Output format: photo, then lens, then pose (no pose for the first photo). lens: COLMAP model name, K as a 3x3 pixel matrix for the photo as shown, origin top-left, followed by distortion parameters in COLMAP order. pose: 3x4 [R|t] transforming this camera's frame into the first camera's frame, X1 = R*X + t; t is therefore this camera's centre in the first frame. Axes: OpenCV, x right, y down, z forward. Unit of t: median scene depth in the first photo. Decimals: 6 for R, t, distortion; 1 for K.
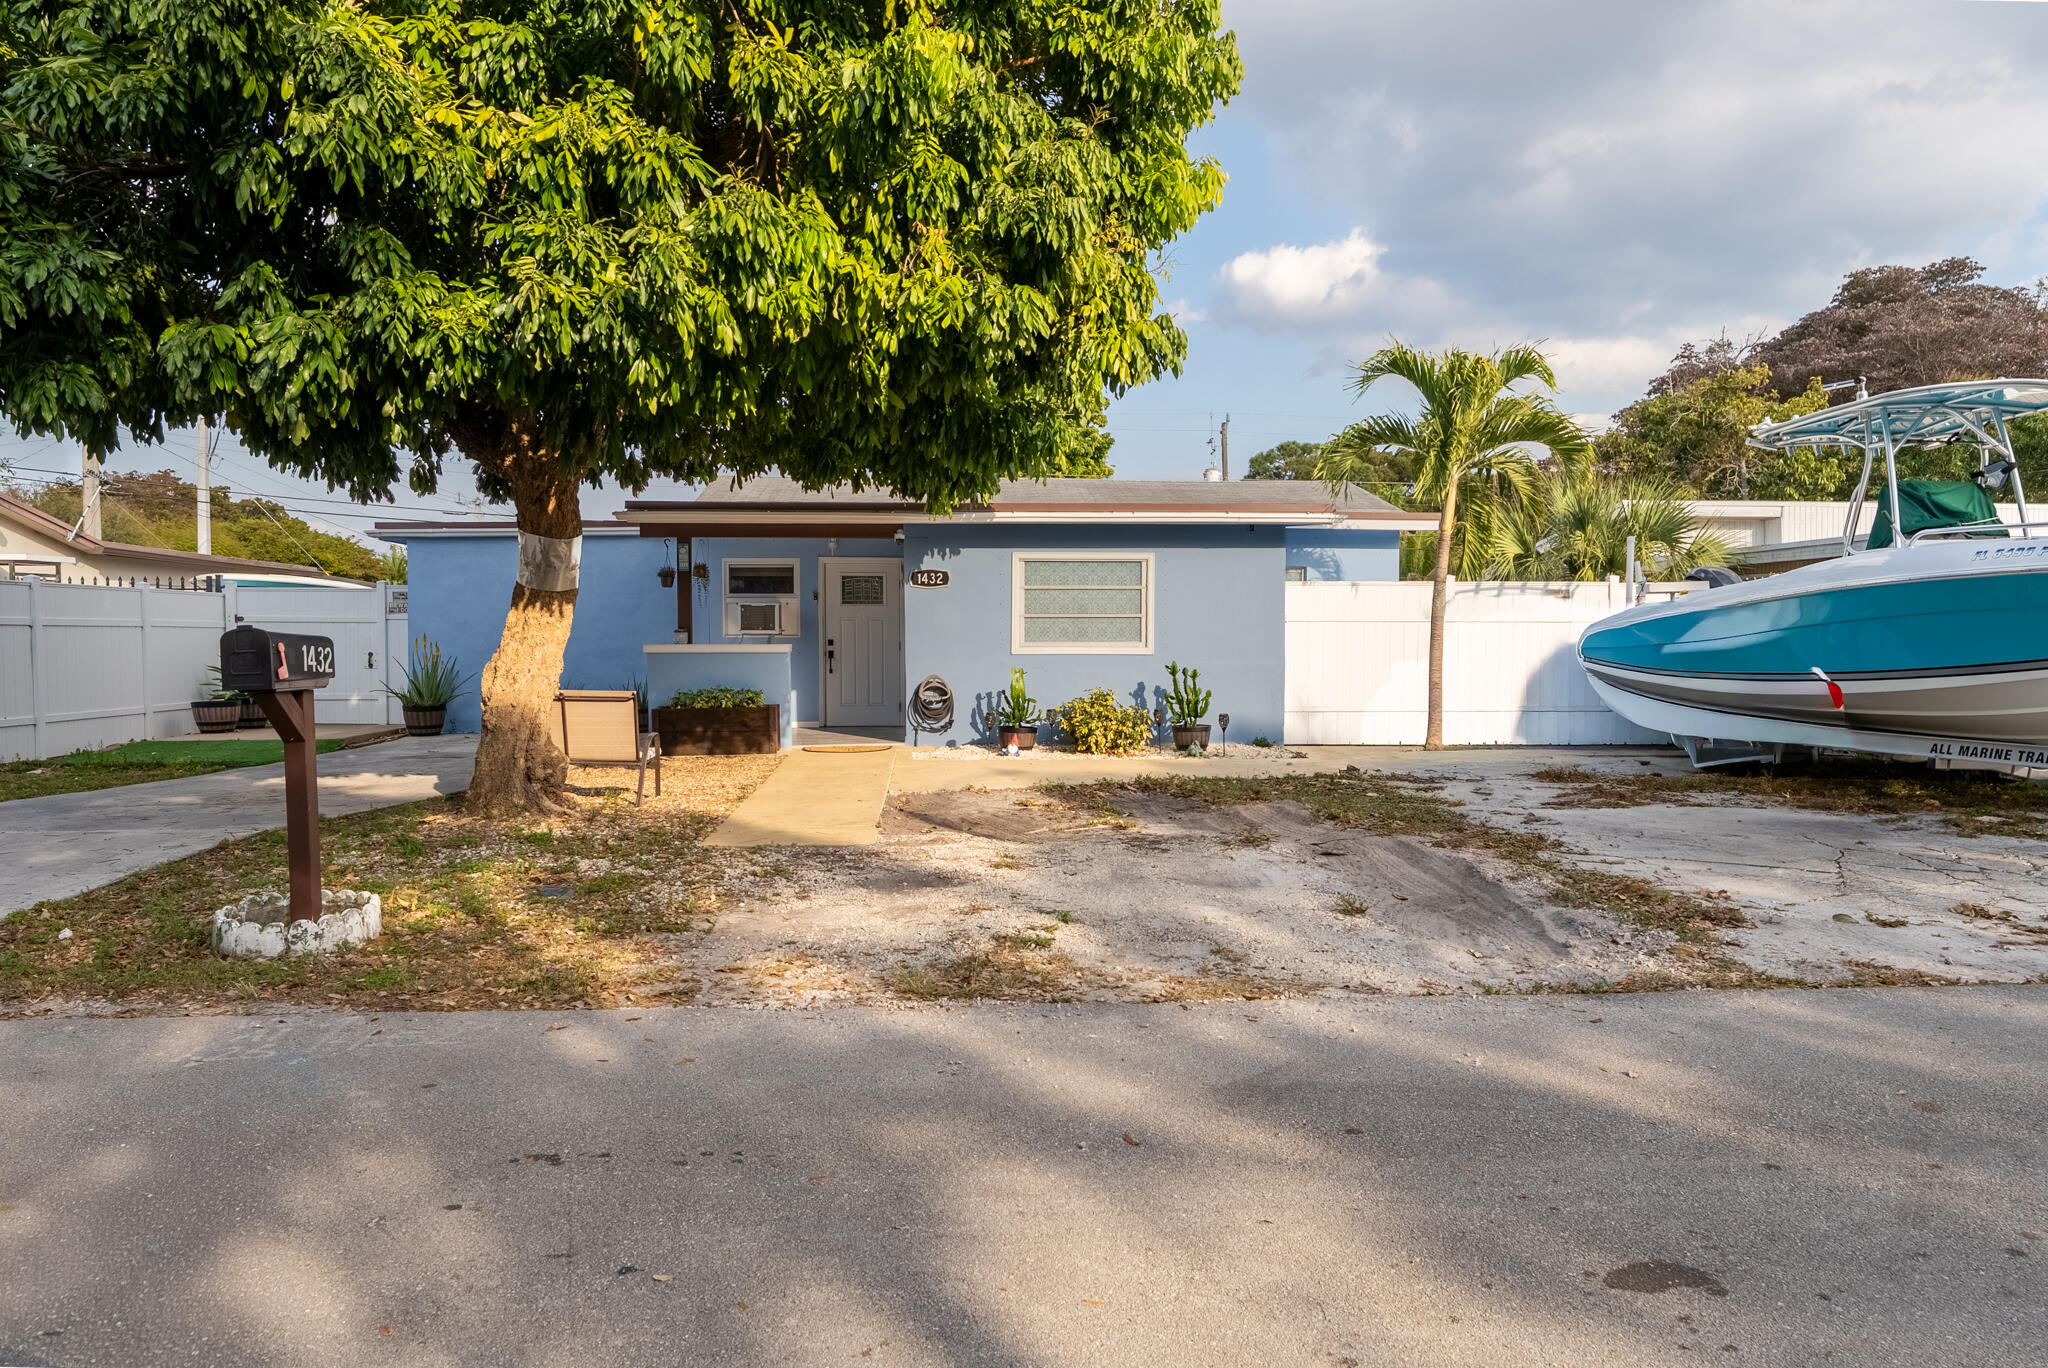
lens RADIAL K [[1399.4, 0, 1024.0], [0, 1399.4, 684.0], [0, 0, 1]] dist [0.005078, 0.001226]
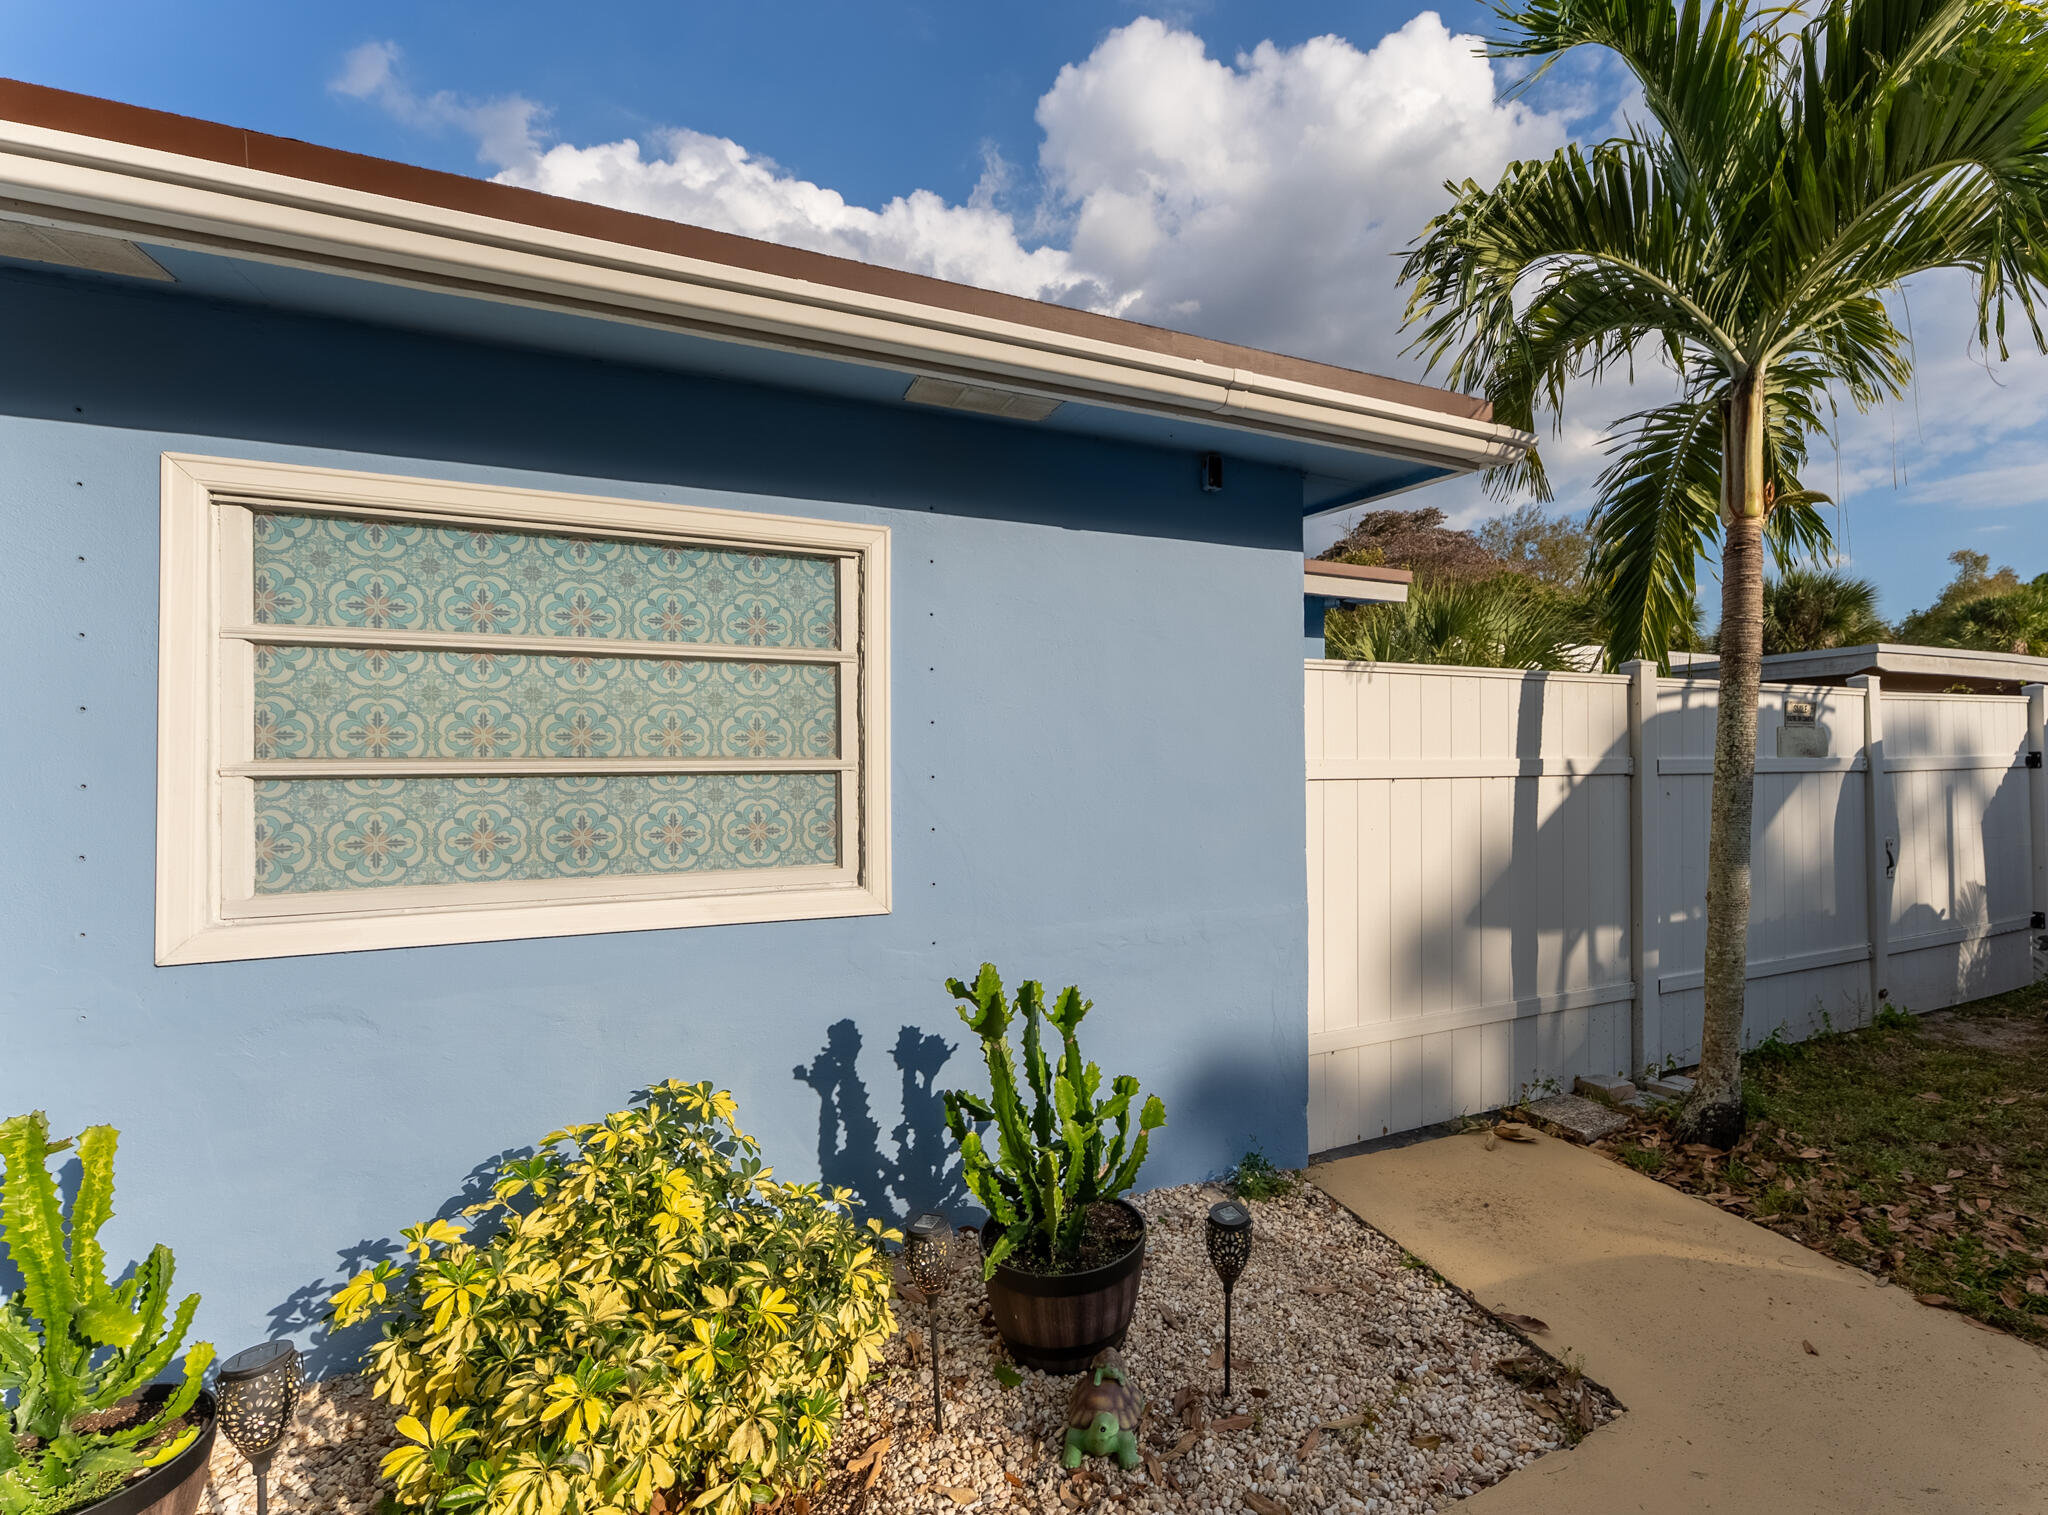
lens RADIAL K [[894.6, 0, 1112.6], [0, 894.6, 778.4], [0, 0, 1]] dist [-0.000695, -0.000023]
pose [[0.933788, -0.010527, 0.357673, 0.072349], [0.016047, 0.999793, -0.012469, -0.044012], [-0.357468, 0.017383, 0.933764, 0.837444]]
